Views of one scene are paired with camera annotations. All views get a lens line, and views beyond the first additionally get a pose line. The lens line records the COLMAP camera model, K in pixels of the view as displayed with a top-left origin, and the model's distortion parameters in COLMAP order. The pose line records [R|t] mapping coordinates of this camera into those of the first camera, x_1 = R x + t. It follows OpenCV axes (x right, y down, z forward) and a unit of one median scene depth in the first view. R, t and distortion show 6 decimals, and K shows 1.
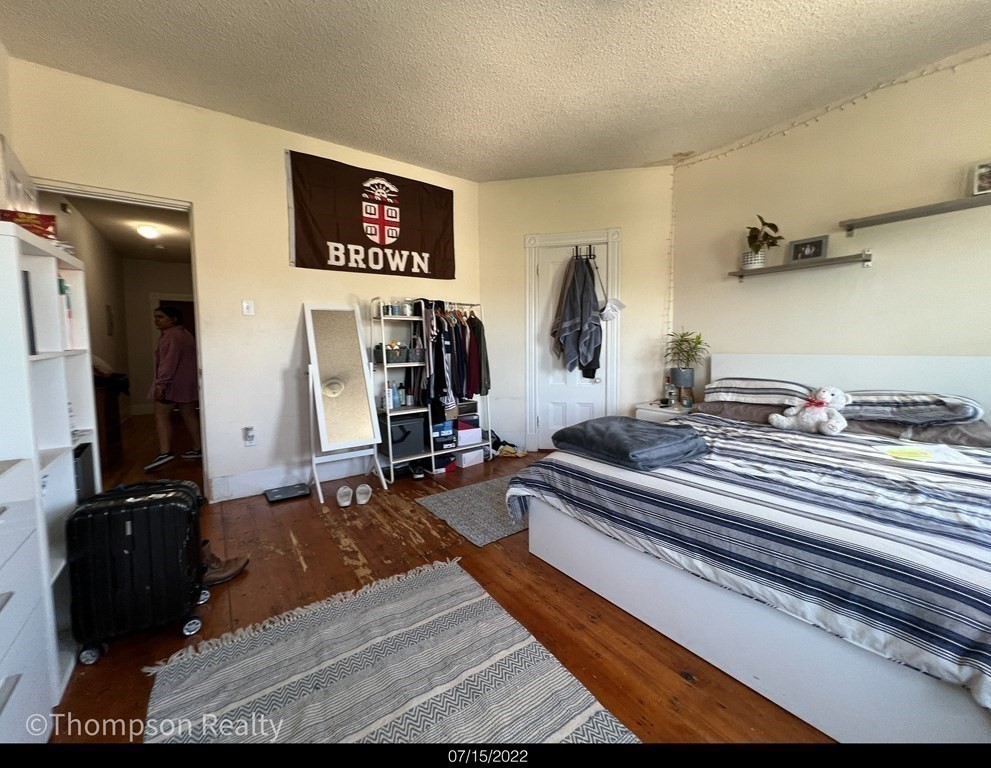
lens RADIAL K [[395.2, 0, 492.0], [0, 395.2, 367.2], [0, 0, 1]] dist [-0.001048, -0.000070]
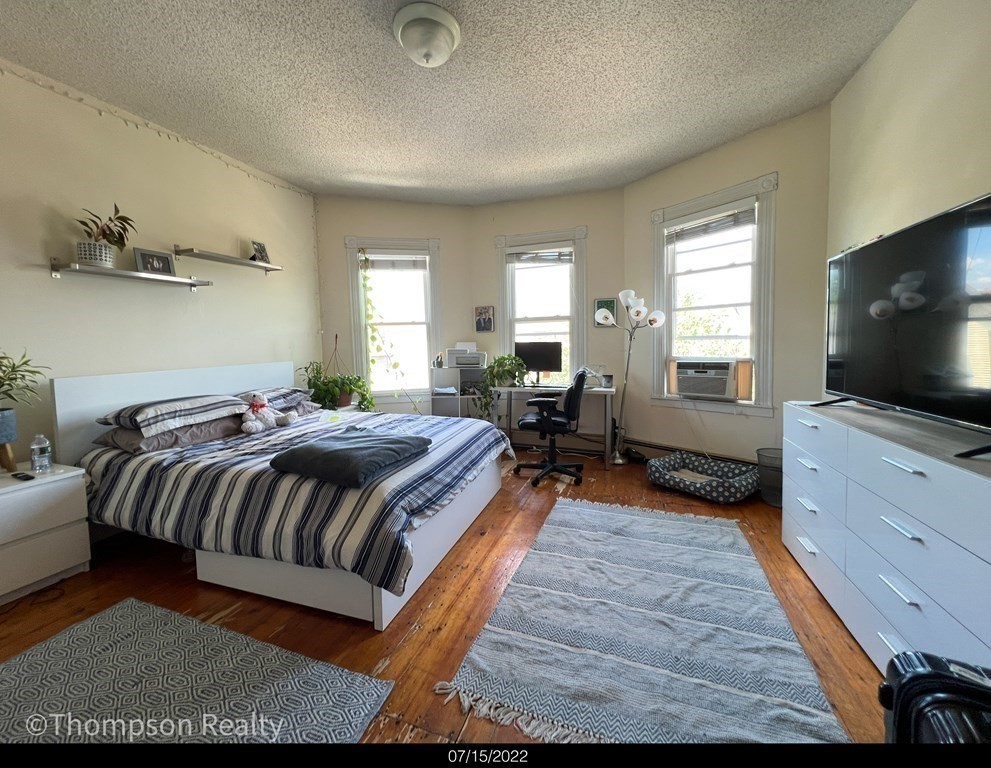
lens RADIAL K [[395.2, 0, 492.0], [0, 395.2, 367.2], [0, 0, 1]] dist [-0.001048, -0.000070]
pose [[-0.568383, -0.031120, 0.822176, -0.534146], [0.075337, 0.993118, 0.089672, -0.075678], [-0.819308, 0.112908, -0.562127, 1.008233]]
